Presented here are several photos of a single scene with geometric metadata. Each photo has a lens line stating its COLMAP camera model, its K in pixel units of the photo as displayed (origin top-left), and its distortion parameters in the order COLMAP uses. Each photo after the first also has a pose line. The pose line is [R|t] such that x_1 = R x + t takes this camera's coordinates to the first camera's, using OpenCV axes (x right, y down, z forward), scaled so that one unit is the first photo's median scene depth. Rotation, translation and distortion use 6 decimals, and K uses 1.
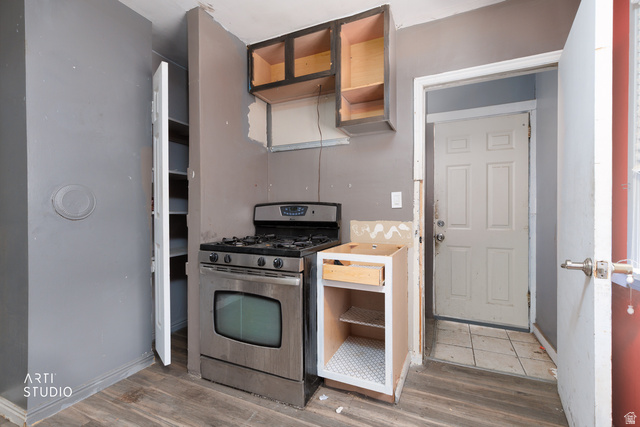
lens RADIAL K [[284.7, 0, 321.2], [0, 284.7, 211.2], [0, 0, 1]] dist [0.002777, 0.000009]
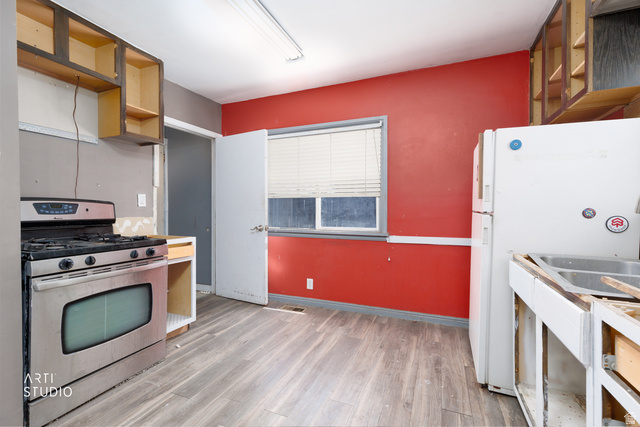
lens RADIAL K [[284.7, 0, 320.7], [0, 284.7, 211.4], [0, 0, 1]] dist [0.002777, 0.000009]
pose [[-0.029728, -0.005673, 0.999542, -1.040784], [0.002778, 0.999980, 0.005758, 0.005217], [-0.999554, 0.002947, -0.029712, 0.235784]]
